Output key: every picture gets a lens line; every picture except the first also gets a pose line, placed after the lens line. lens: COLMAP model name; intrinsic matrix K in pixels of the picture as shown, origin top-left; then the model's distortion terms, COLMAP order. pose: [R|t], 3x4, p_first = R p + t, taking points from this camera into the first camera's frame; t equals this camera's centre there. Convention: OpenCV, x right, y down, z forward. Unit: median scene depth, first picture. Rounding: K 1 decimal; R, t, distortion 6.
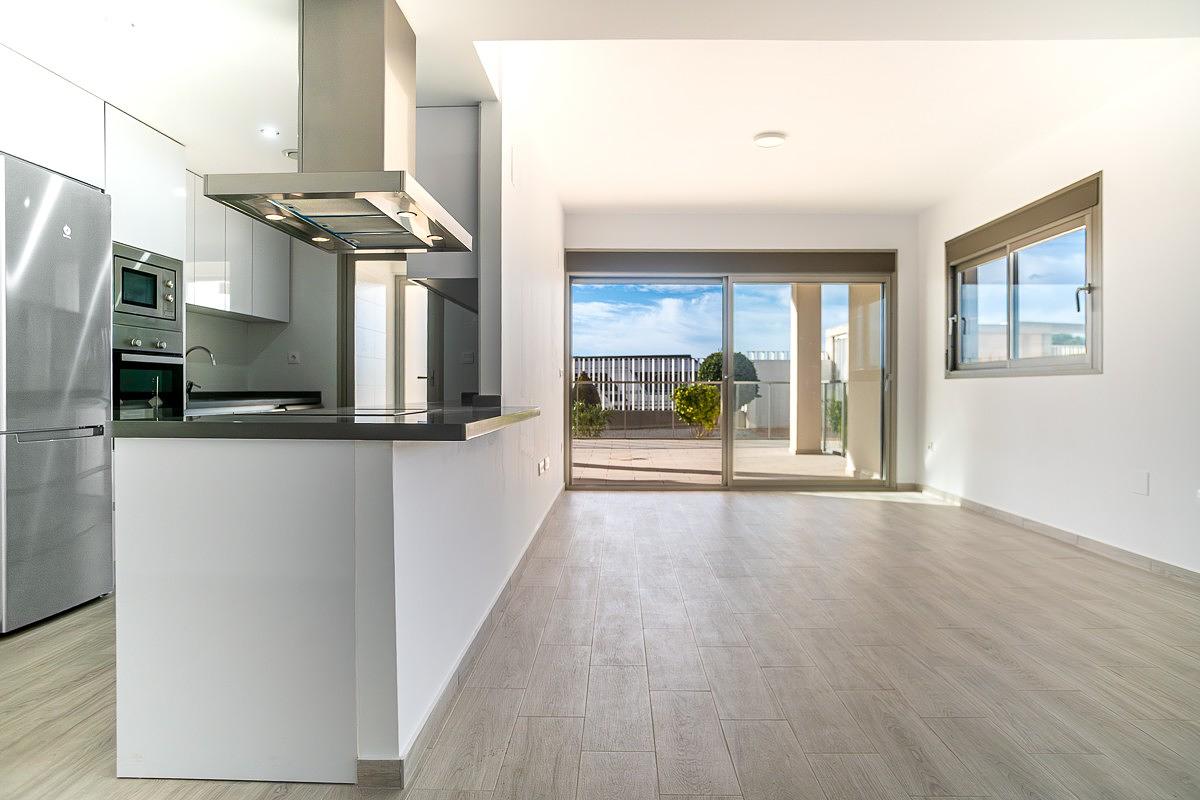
lens RADIAL K [[717.3, 0, 597.8], [0, 717.3, 395.0], [0, 0, 1]] dist [-0.006971, -0.001278]
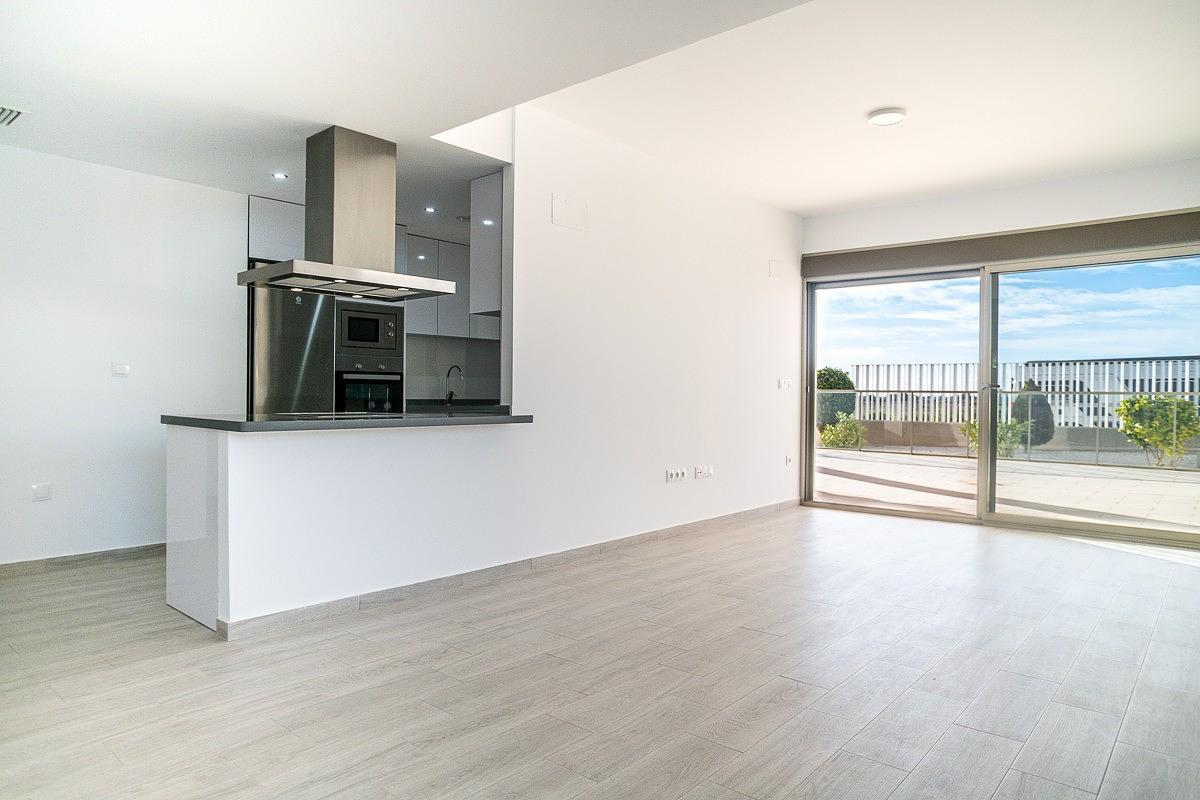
lens RADIAL K [[739.5, 0, 599.1], [0, 739.5, 400.1], [0, 0, 1]] dist [0.000074, 0.000446]
pose [[0.779742, 0.012419, -0.625978, 0.171621], [-0.014953, 0.999887, 0.001212, -0.002774], [0.625923, 0.008415, 0.779840, 0.027106]]
